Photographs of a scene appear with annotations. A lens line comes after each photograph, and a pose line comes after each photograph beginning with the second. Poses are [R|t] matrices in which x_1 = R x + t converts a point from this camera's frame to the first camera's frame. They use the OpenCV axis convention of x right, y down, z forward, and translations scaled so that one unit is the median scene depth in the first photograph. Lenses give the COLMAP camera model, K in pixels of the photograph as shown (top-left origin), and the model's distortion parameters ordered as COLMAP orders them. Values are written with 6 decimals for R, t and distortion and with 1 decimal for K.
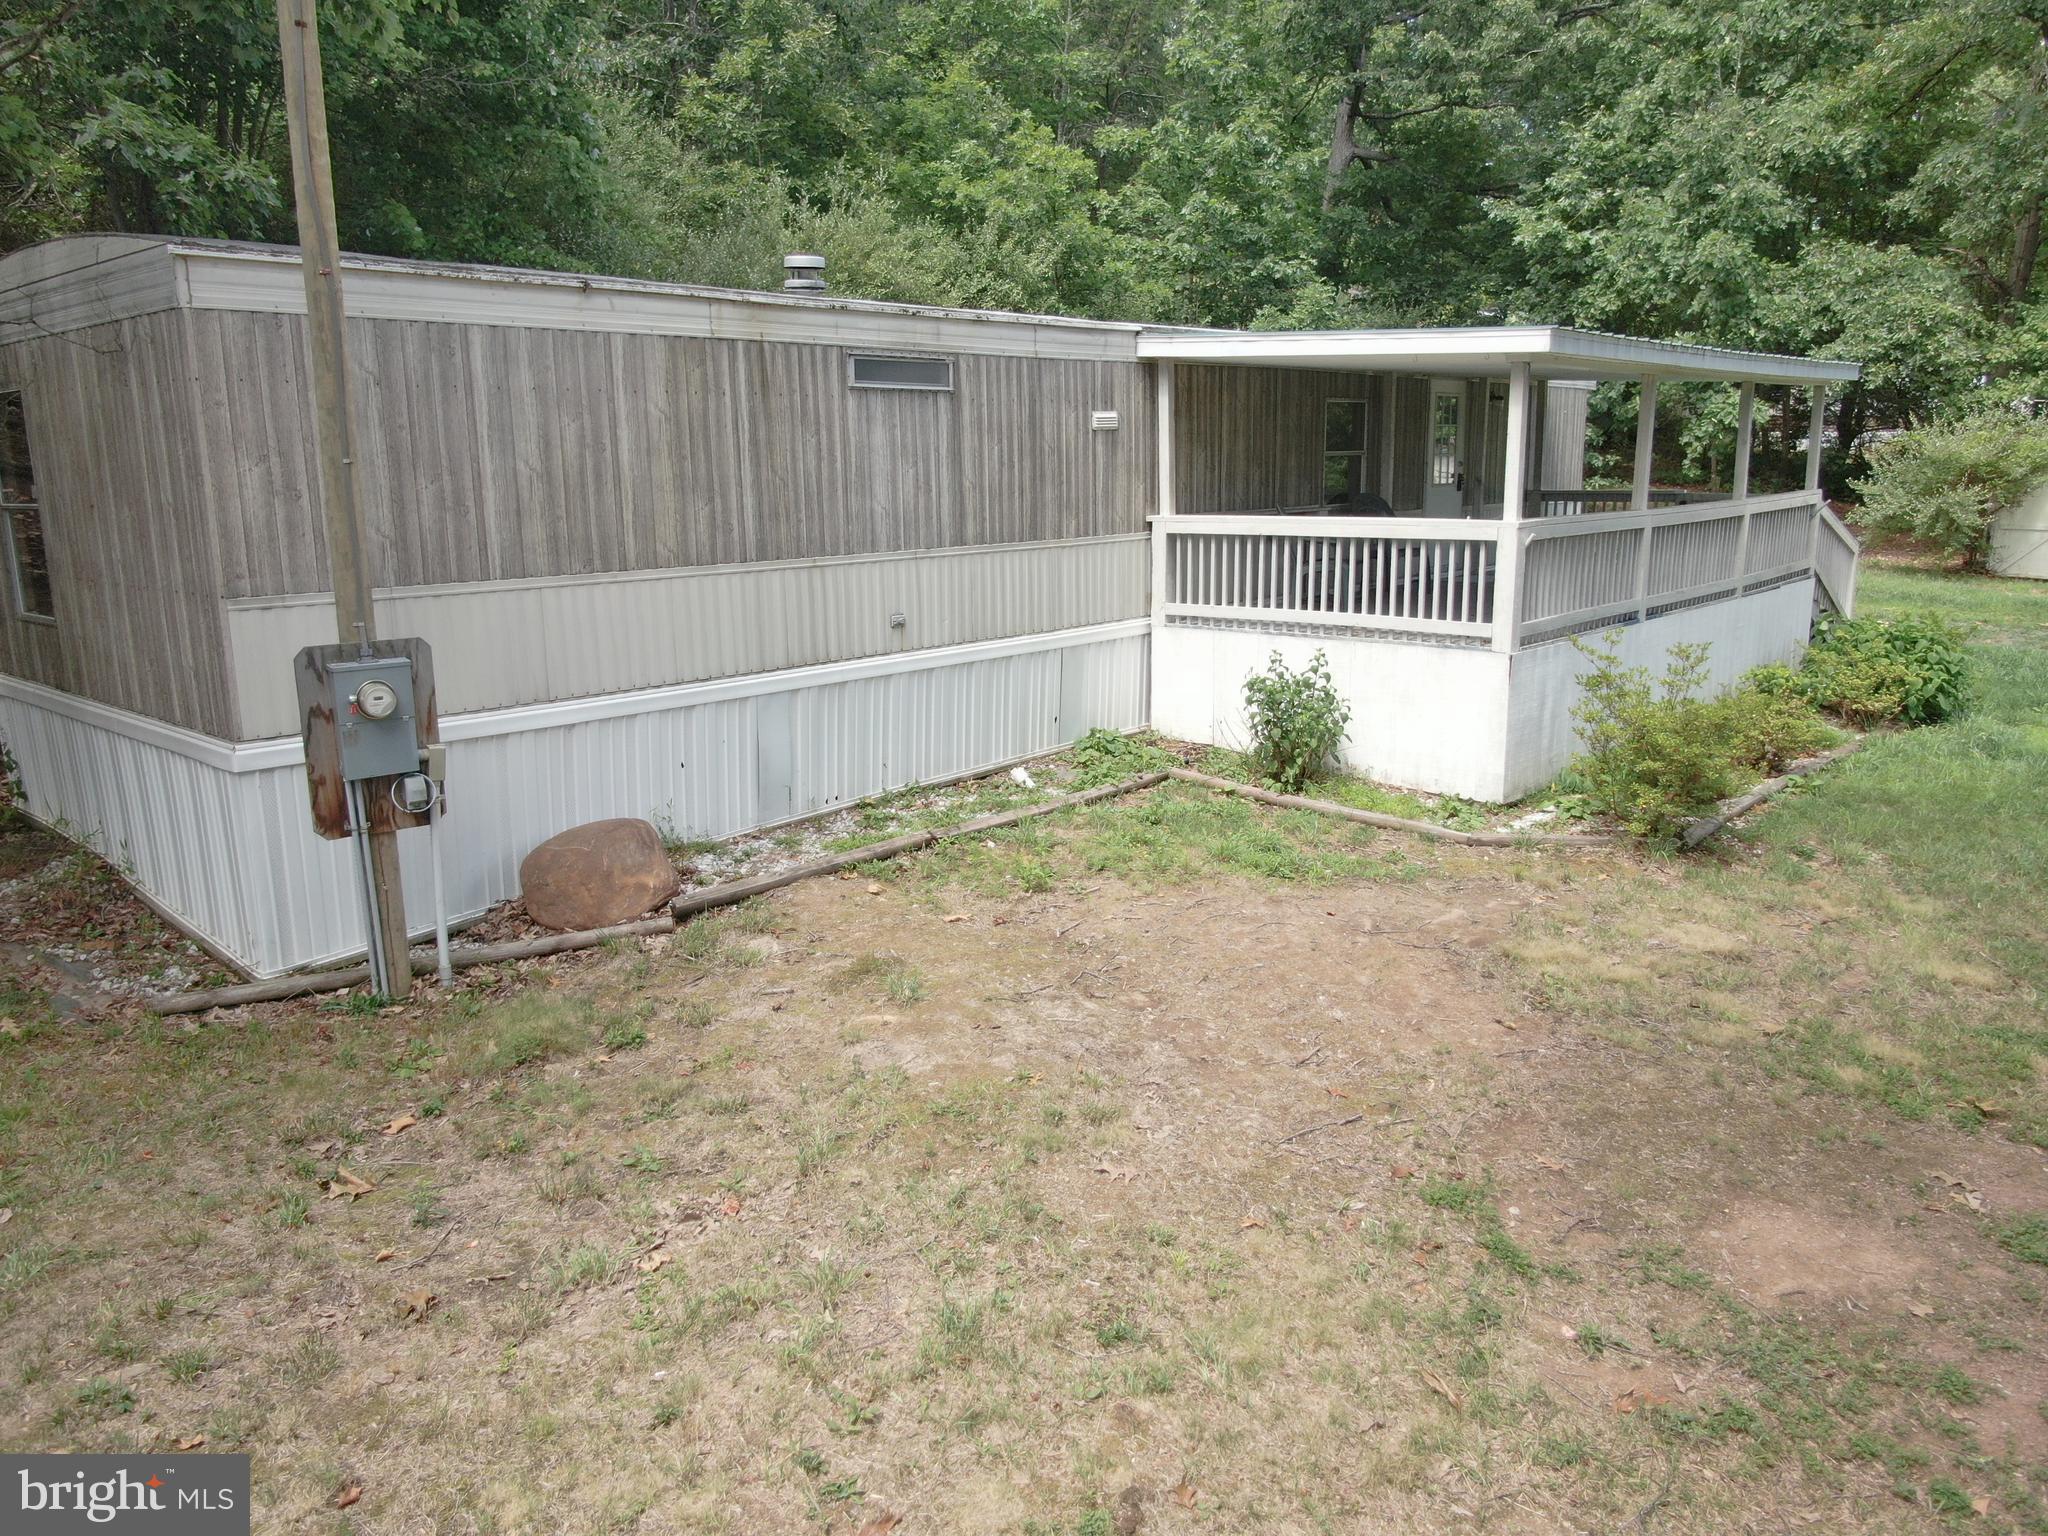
lens RADIAL K [[1447.8, 0, 1040.1], [0, 1447.8, 767.9], [0, 0, 1]] dist [0.007515, -0.000636]
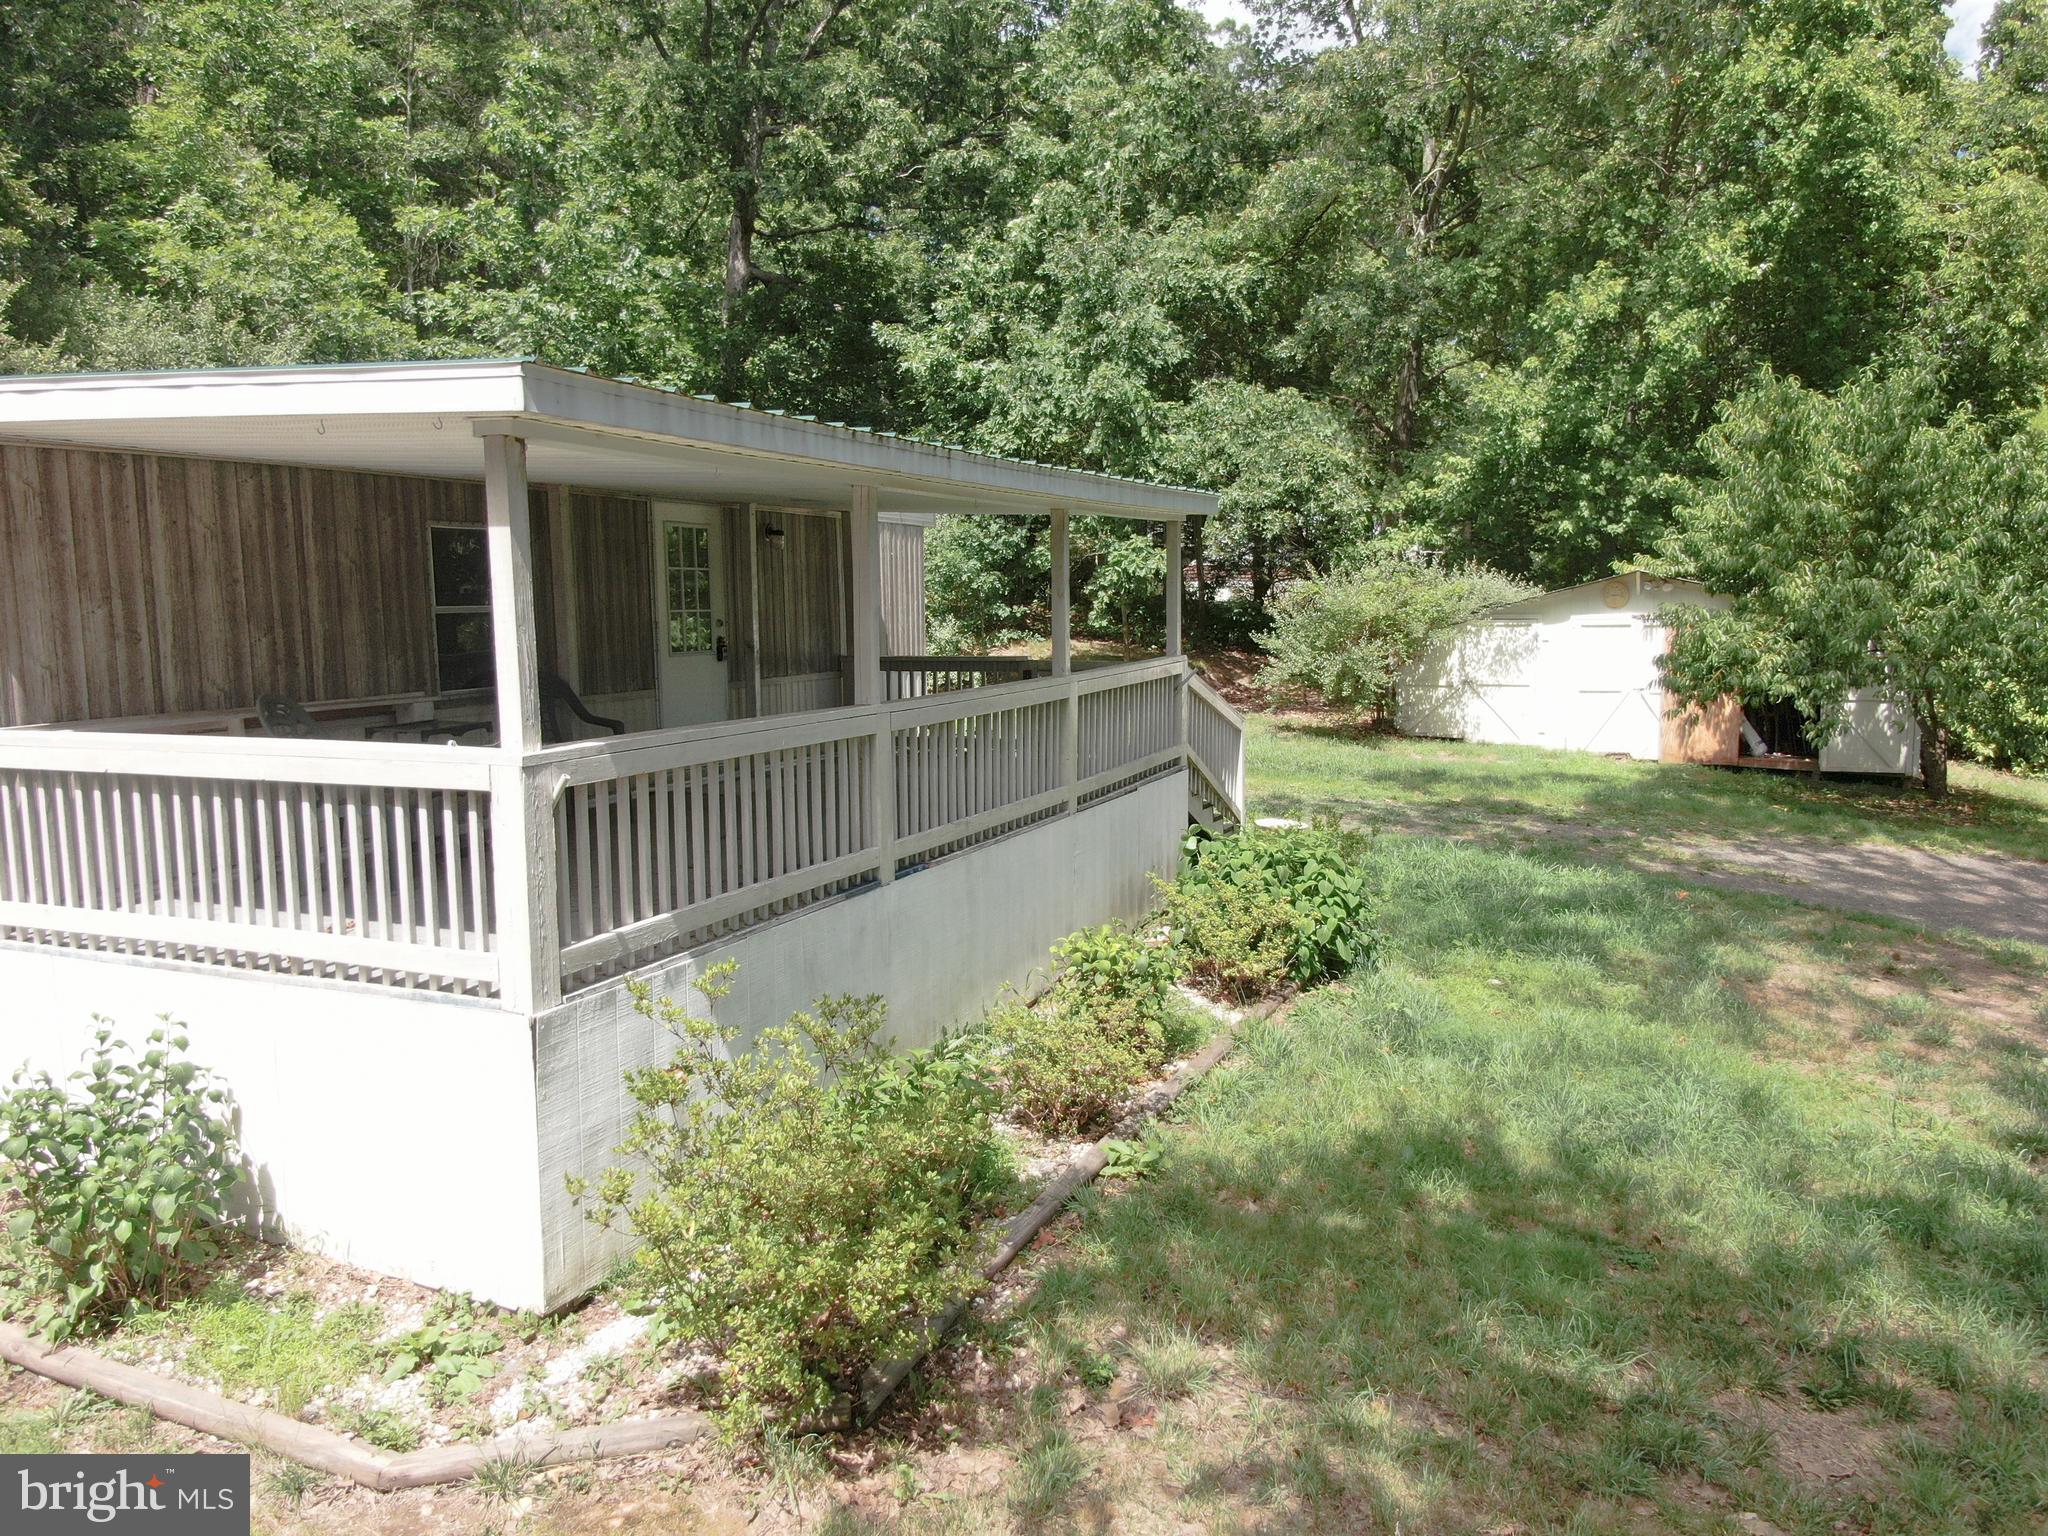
lens RADIAL K [[1365.0, 0, 996.9], [0, 1365.0, 764.7], [0, 0, 1]] dist [0.050052, 0.000297]
pose [[0.960380, -0.030521, 0.277019, 0.158304], [0.055822, 0.994908, -0.083912, -0.052582], [-0.273047, 0.096051, 0.957194, 0.224898]]
